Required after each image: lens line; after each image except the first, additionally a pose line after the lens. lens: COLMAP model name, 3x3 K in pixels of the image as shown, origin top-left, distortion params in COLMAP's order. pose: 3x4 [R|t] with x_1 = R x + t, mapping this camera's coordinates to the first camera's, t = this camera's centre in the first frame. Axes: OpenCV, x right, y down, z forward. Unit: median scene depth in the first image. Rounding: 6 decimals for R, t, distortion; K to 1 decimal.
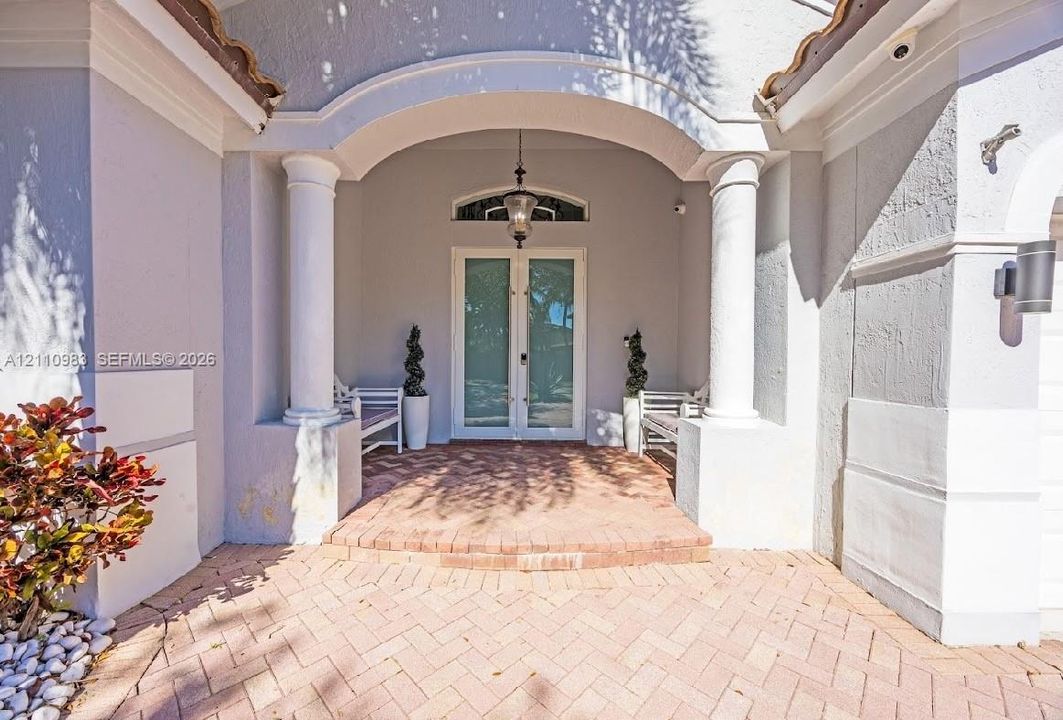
lens RADIAL K [[414.7, 0, 521.5], [0, 414.7, 359.9], [0, 0, 1]] dist [0.003142, -0.000019]
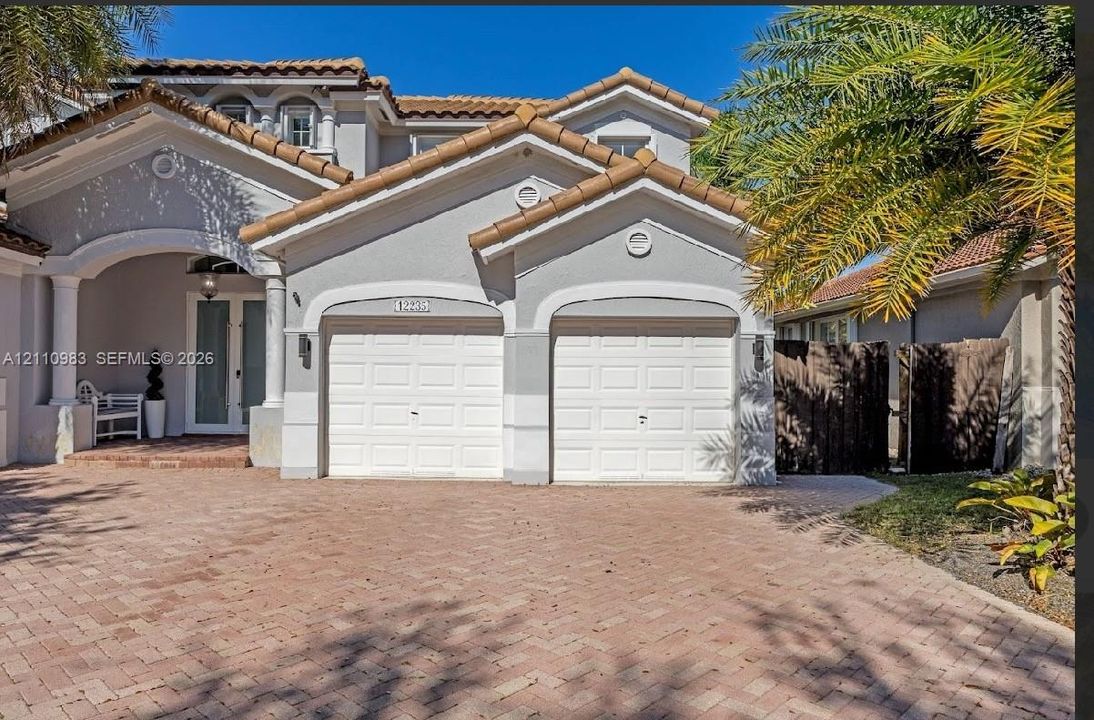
lens RADIAL K [[717.8, 0, 547.4], [0, 717.8, 364.9], [0, 0, 1]] dist [0.001754, -0.007496]
pose [[0.998970, 0.016226, 0.042383, 1.620577], [-0.015885, 0.999839, -0.008379, -0.052705], [-0.042512, 0.007697, 0.999066, -2.468740]]
